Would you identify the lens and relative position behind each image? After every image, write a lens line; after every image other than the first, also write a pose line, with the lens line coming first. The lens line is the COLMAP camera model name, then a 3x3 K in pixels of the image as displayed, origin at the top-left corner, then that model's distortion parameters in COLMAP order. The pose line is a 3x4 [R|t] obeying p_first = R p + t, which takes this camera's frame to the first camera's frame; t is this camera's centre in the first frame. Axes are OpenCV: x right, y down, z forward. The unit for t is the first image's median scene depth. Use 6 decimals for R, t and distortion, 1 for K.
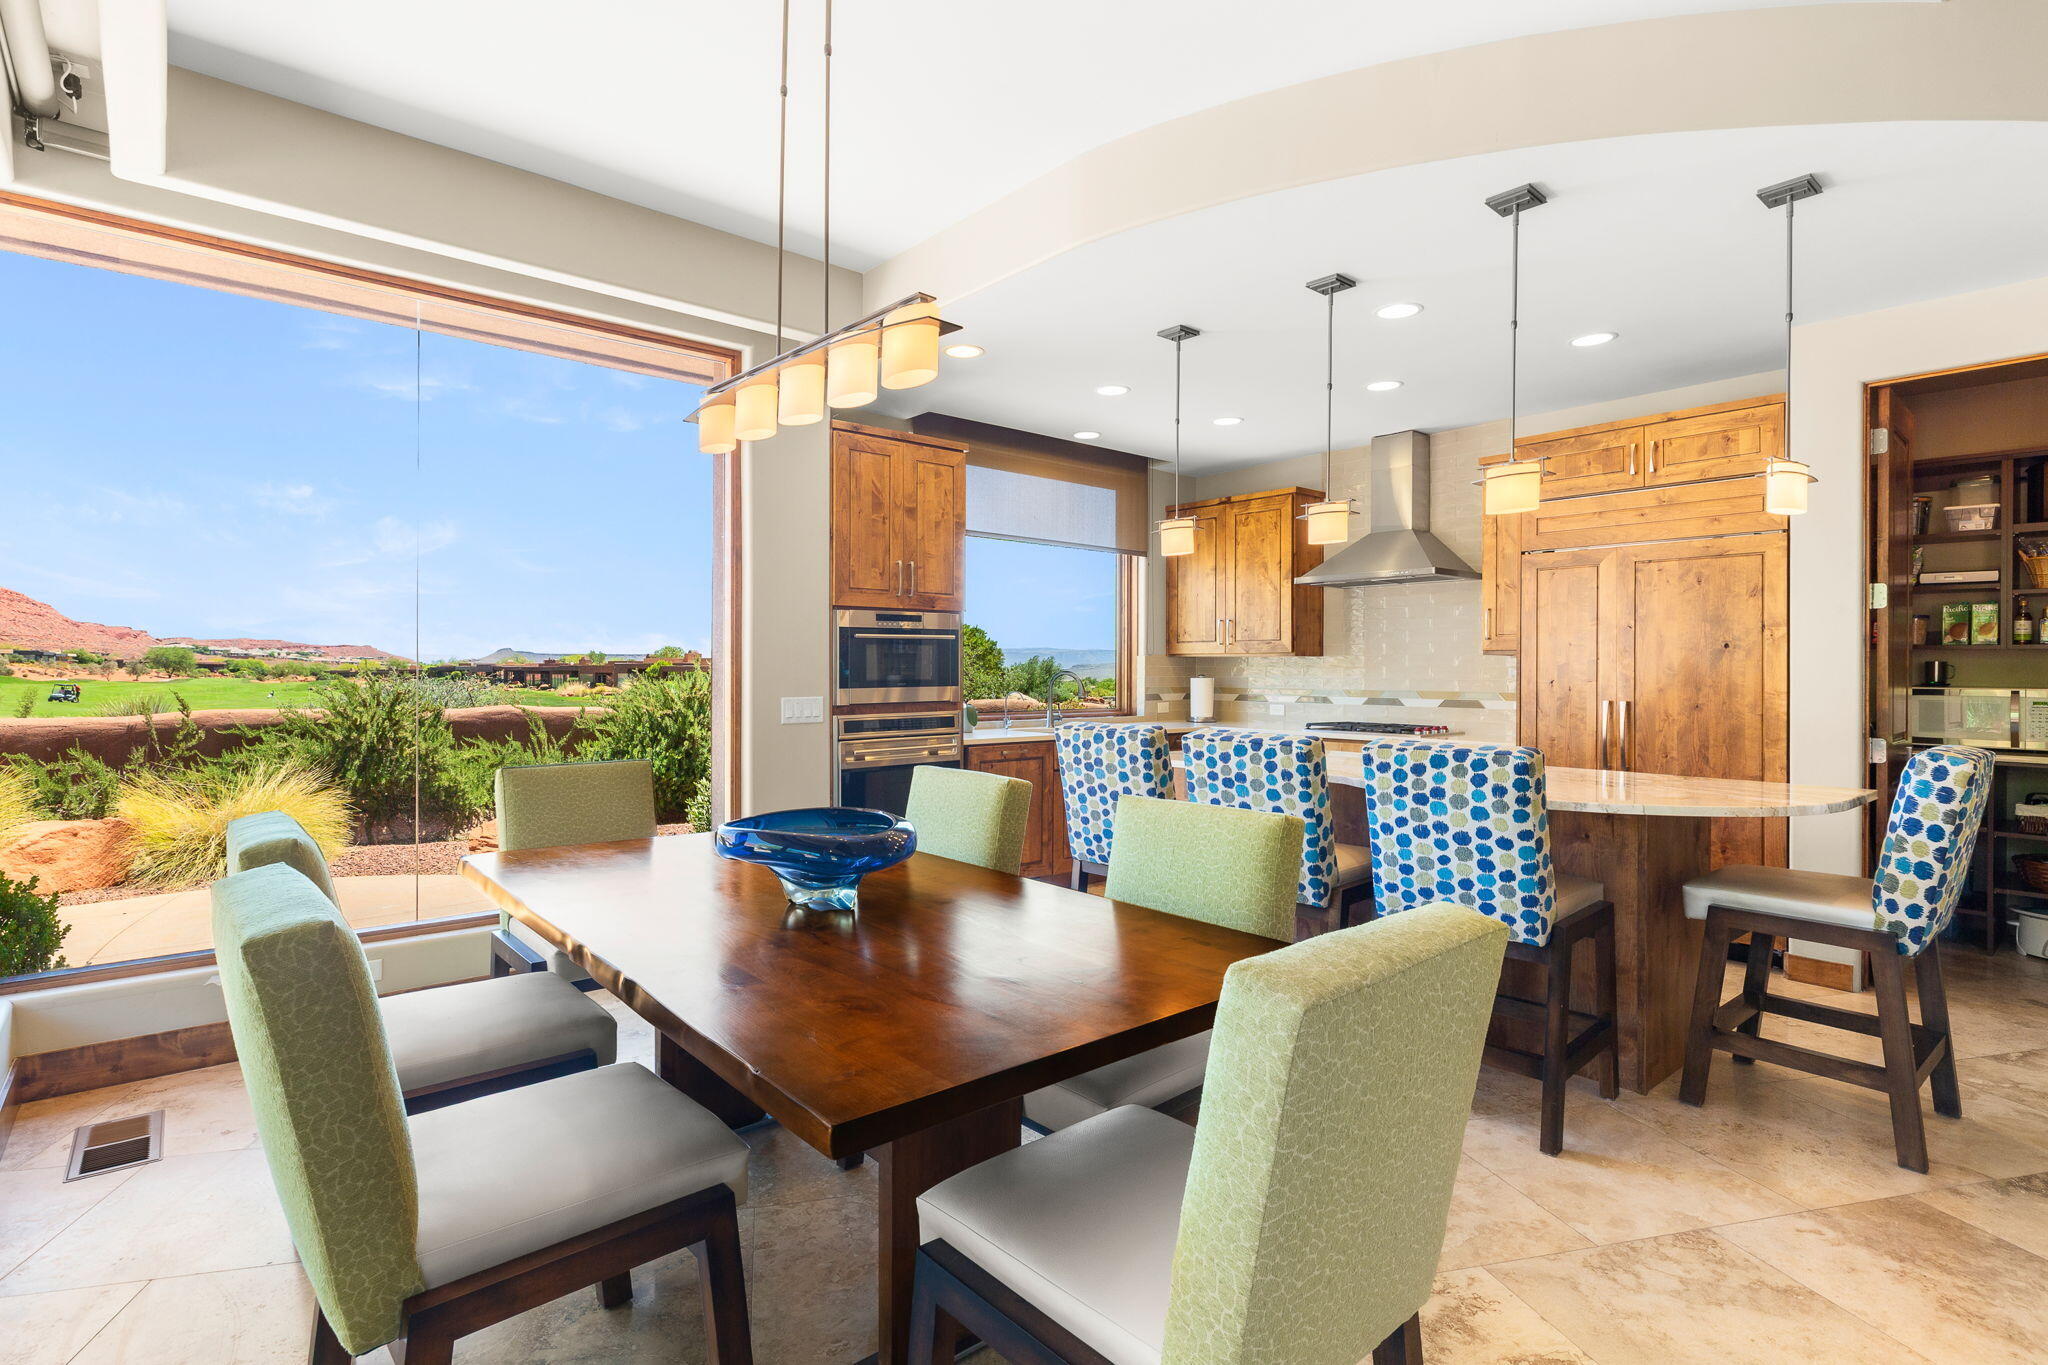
lens RADIAL K [[1006.6, 0, 1013.6], [0, 1006.6, 670.2], [0, 0, 1]] dist [0.000407, 0.000007]
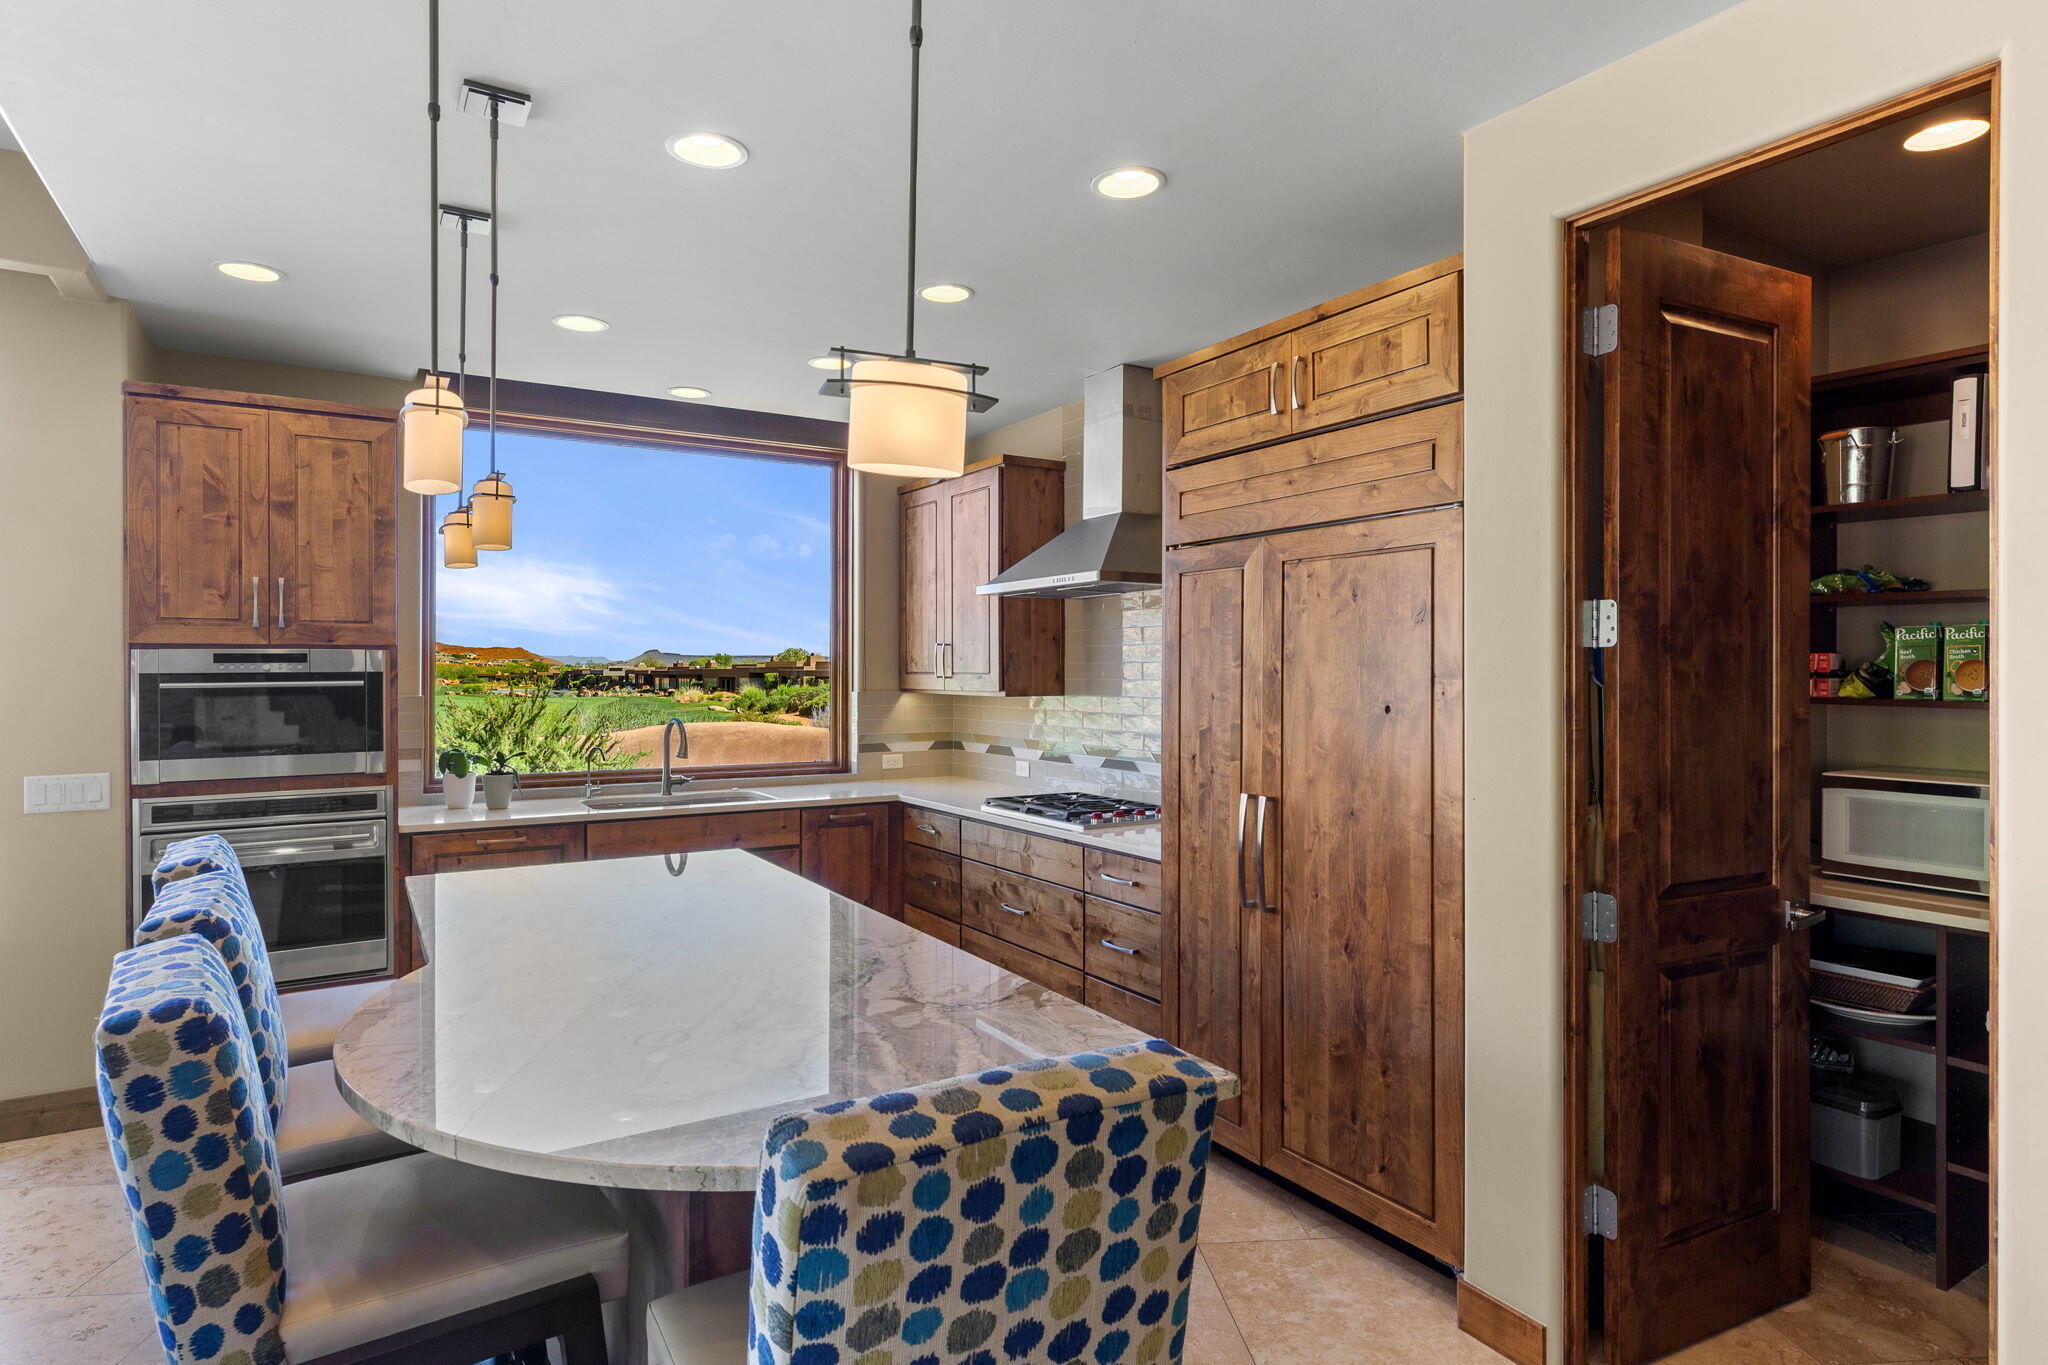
lens RADIAL K [[1123.4, 0, 1010.1], [0, 1123.4, 668.4], [0, 0, 1]] dist [0.022524, -0.017980]
pose [[0.985695, -0.002228, -0.168527, 0.561841], [0.001758, 0.999994, -0.002942, -0.042526], [0.168532, 0.002604, 0.985693, 0.314815]]
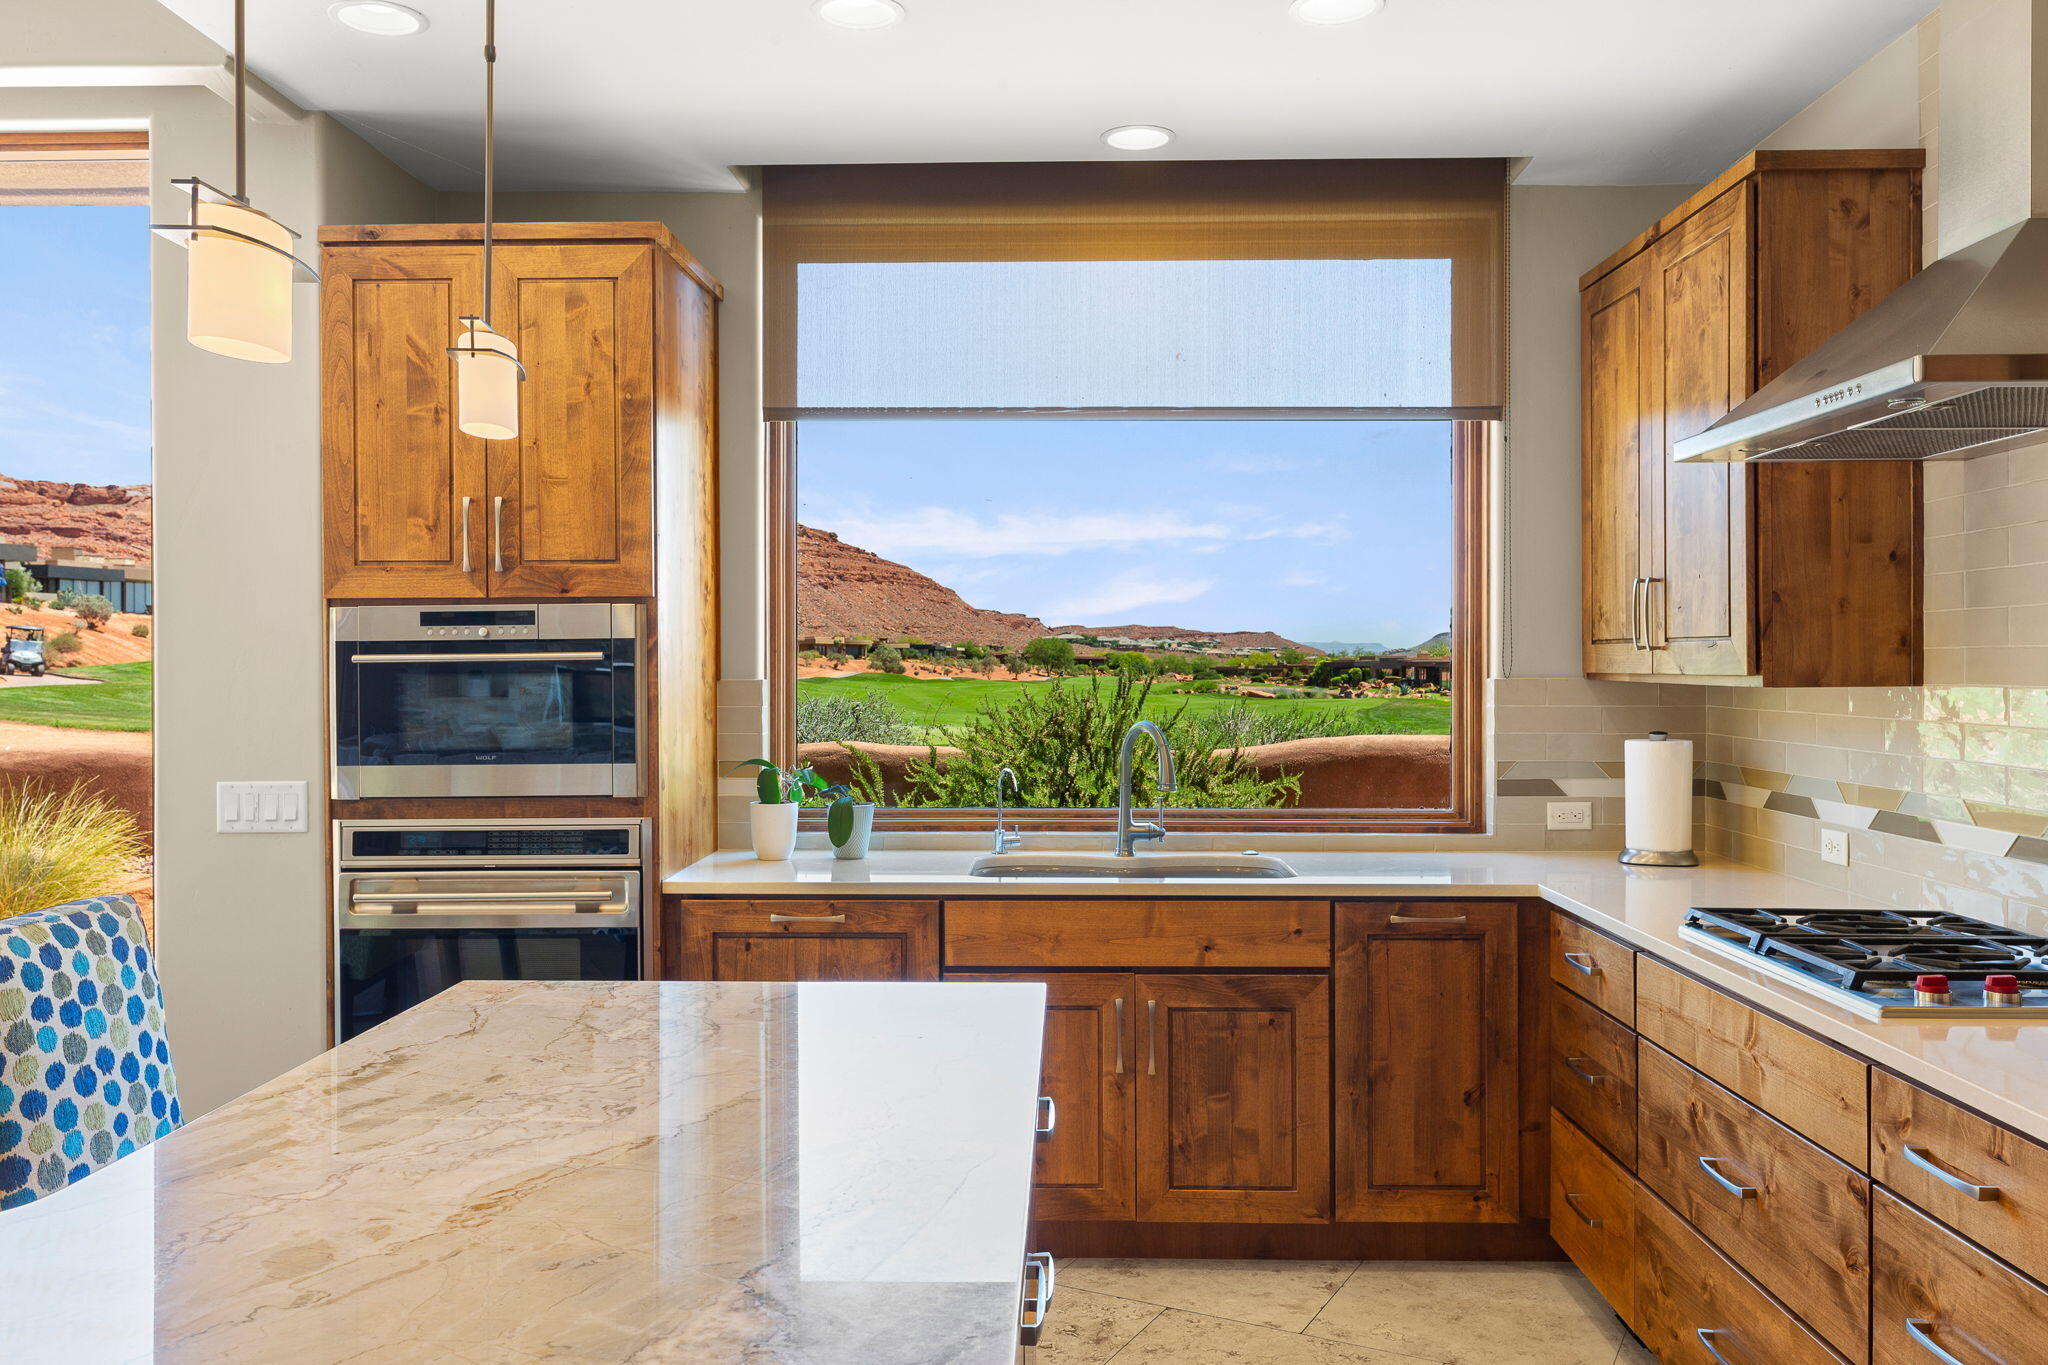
lens RADIAL K [[1615.2, 0, 1012.4], [0, 1615.2, 673.3], [0, 0, 1]] dist [0.000955, -0.003111]
pose [[0.735842, 0.000449, -0.677153, 0.609969], [0.003723, 0.999982, 0.004709, -0.029390], [0.677143, -0.005986, 0.735827, 0.633462]]
